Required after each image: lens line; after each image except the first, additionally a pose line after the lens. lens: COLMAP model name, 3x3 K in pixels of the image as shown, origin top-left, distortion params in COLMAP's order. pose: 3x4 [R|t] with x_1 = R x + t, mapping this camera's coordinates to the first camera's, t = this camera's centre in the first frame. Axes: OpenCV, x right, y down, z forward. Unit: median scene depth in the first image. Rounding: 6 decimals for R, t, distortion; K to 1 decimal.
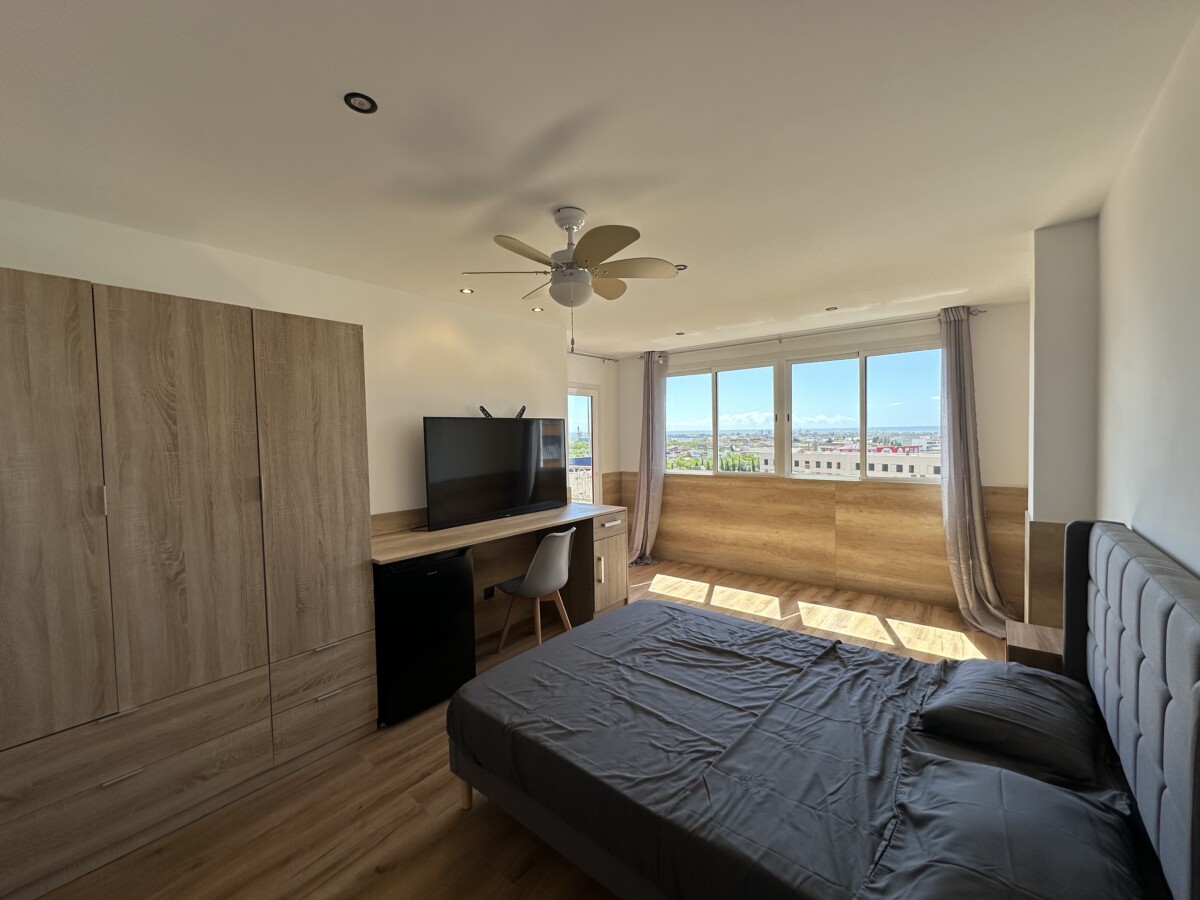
lens RADIAL K [[491.2, 0, 600.0], [0, 491.2, 450.0], [0, 0, 1]] dist [-0.001672, -0.000068]
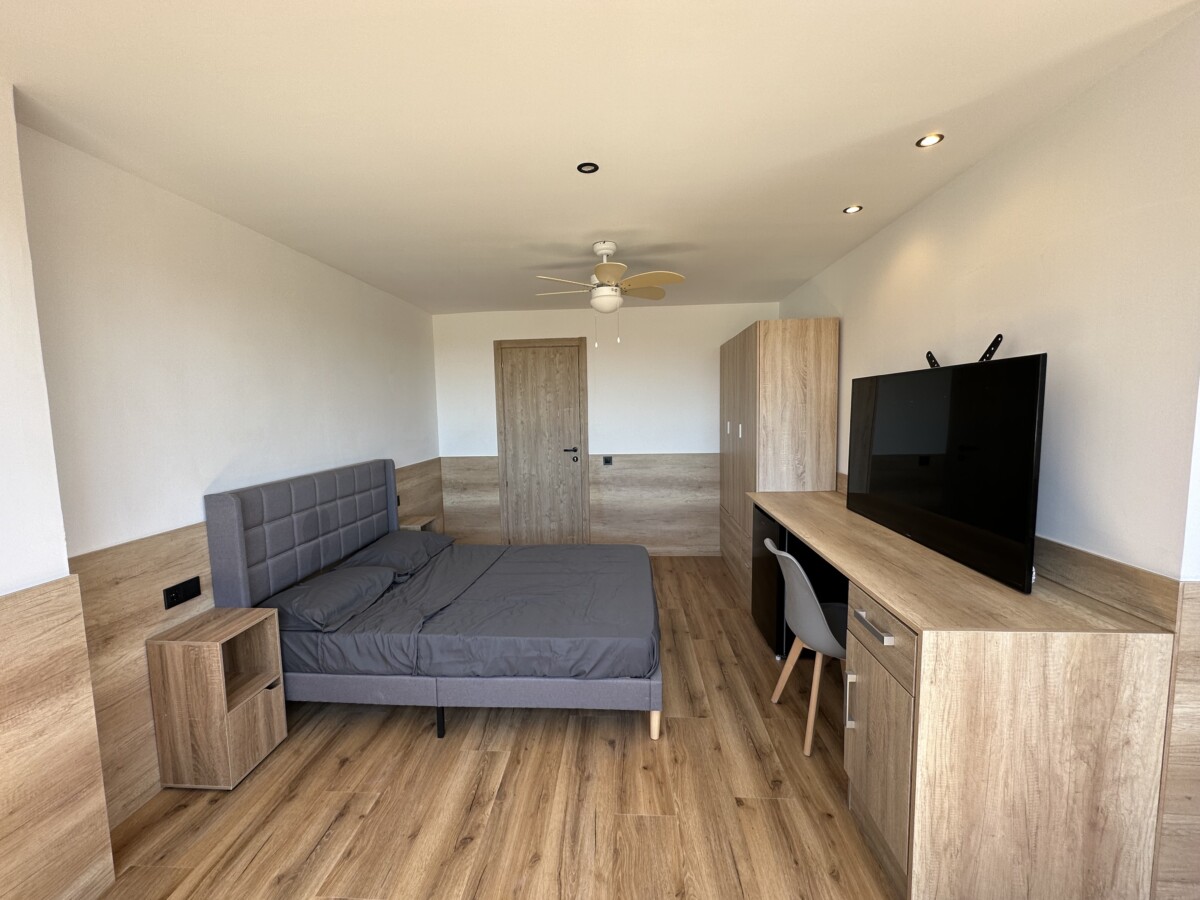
lens RADIAL K [[479.0, 0, 598.8], [0, 479.0, 449.3], [0, 0, 1]] dist [-0.001598, 0.000917]
pose [[-0.803874, 0.097866, -0.586693, 0.427481], [0.019004, 0.990093, 0.139118, -0.053852], [0.594496, 0.100684, -0.797770, 1.180280]]
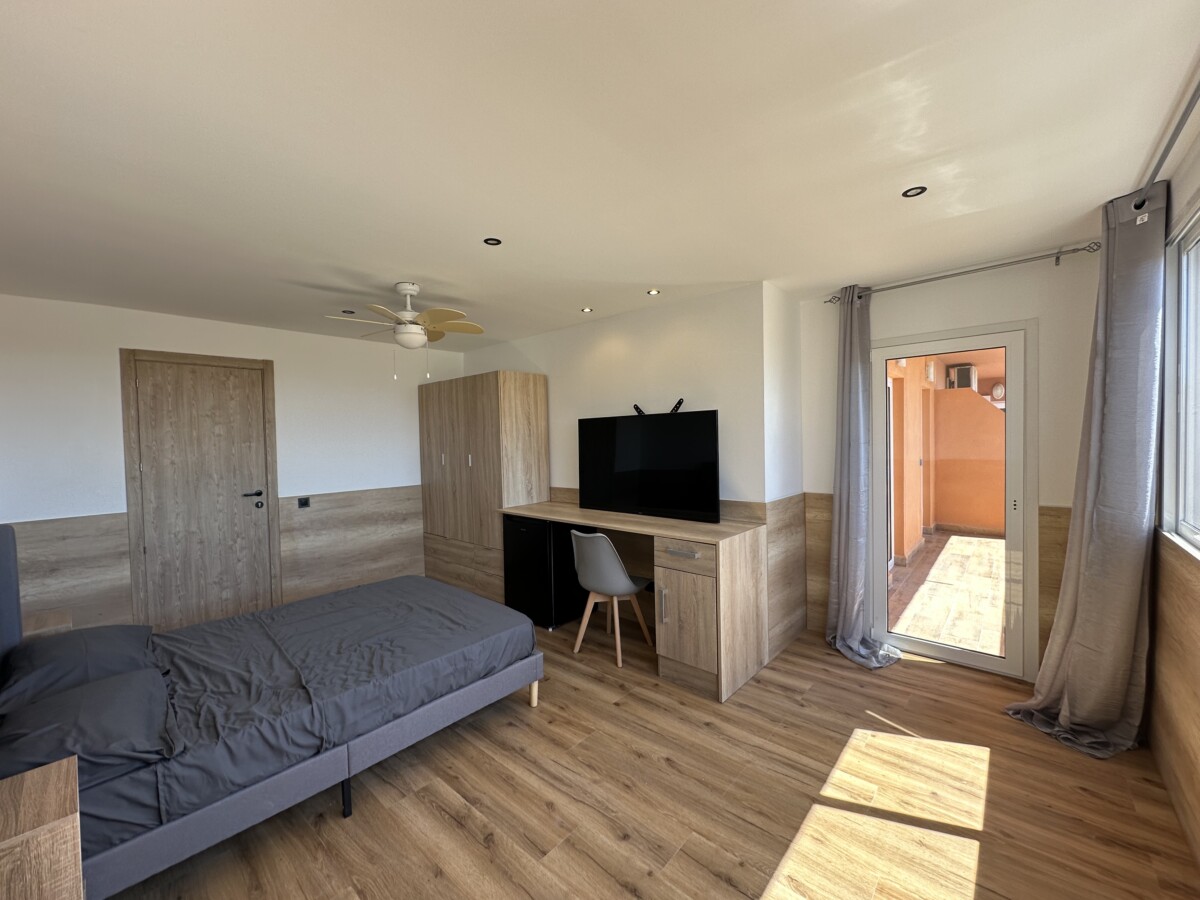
lens RADIAL K [[479.0, 0, 598.8], [0, 479.0, 449.3], [0, 0, 1]] dist [-0.001598, 0.000917]
pose [[-0.031696, 0.053784, -0.998049, 0.742901], [-0.017322, 0.998372, 0.054352, -0.043288], [0.999347, 0.019010, -0.030713, 0.907367]]
